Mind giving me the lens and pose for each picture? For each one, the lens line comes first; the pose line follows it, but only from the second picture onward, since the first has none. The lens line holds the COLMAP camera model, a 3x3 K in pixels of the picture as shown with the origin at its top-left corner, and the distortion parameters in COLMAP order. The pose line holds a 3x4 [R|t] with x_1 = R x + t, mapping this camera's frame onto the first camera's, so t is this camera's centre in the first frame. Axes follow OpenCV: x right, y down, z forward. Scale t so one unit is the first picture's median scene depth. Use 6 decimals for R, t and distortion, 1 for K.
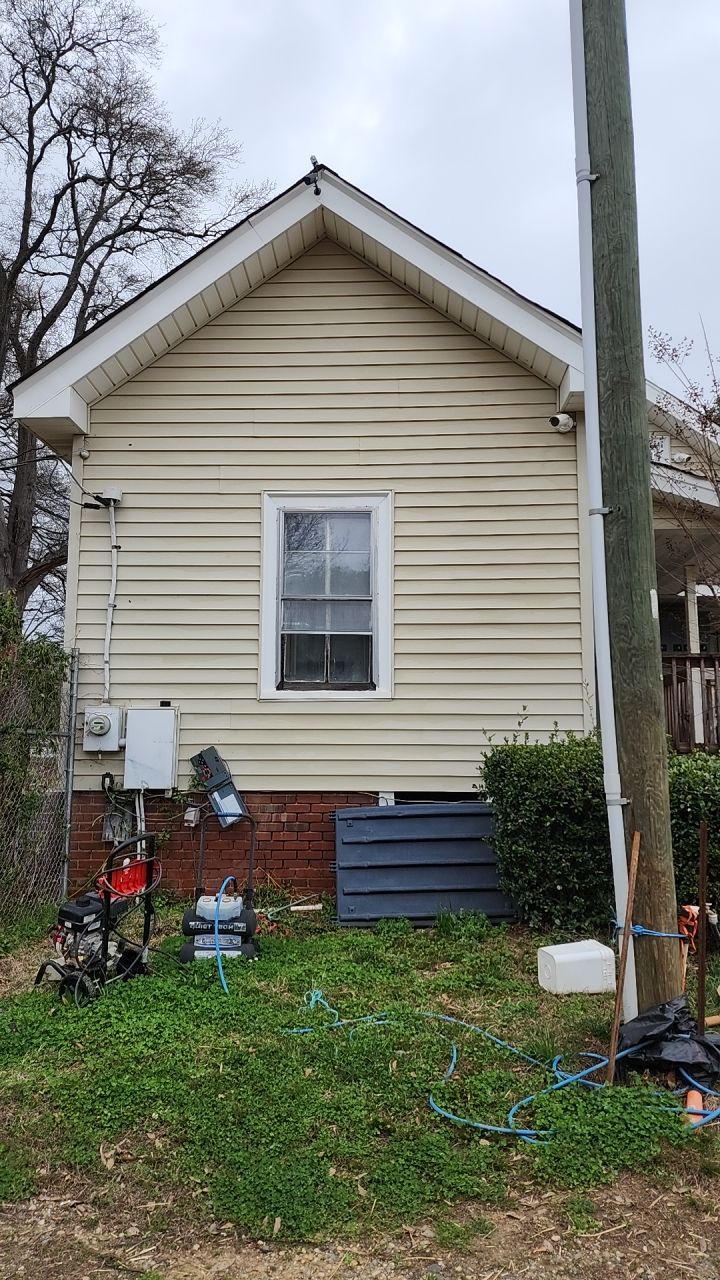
lens RADIAL K [[865.6, 0, 353.8], [0, 865.6, 641.8], [0, 0, 1]] dist [0.074155, -0.018071]
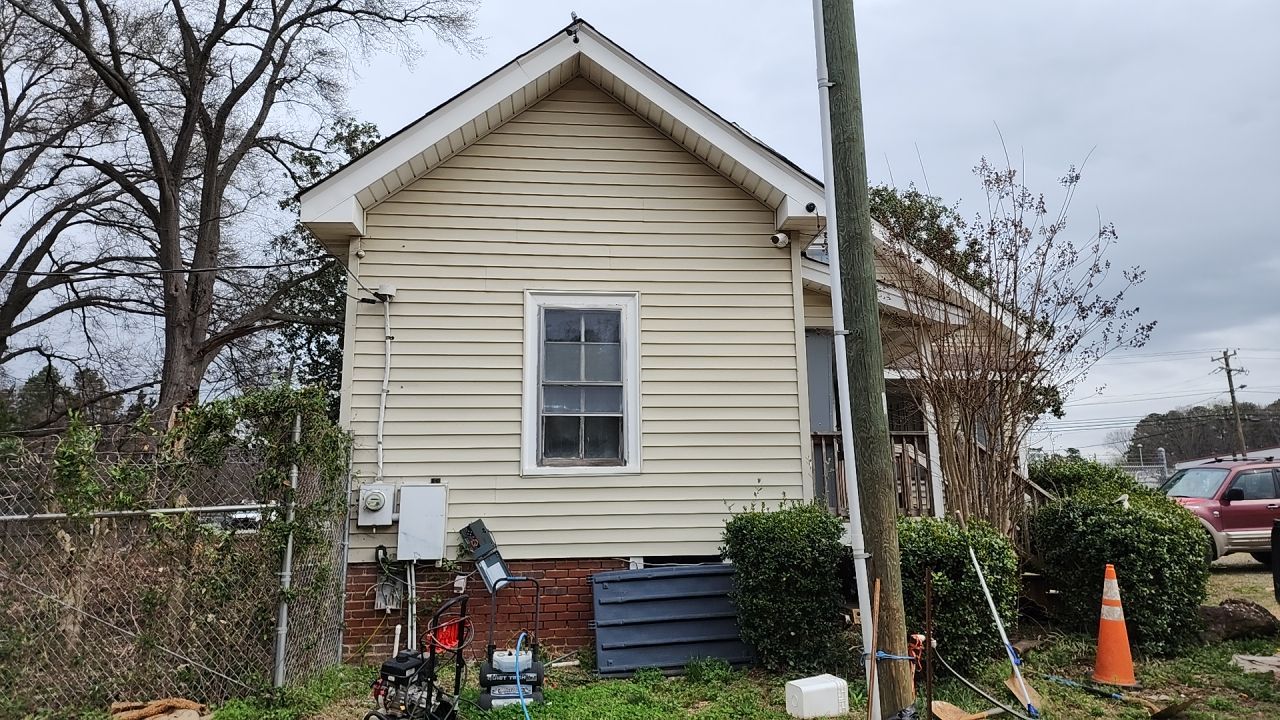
lens RADIAL K [[865.6, 0, 649.9], [0, 865.6, 352.8], [0, 0, 1]] dist [0.074155, -0.018071]
pose [[0.989597, 0.010154, 0.143509, -0.109654], [-0.000694, 0.997832, -0.065815, -0.018237], [-0.143866, 0.065031, 0.987458, -0.142336]]
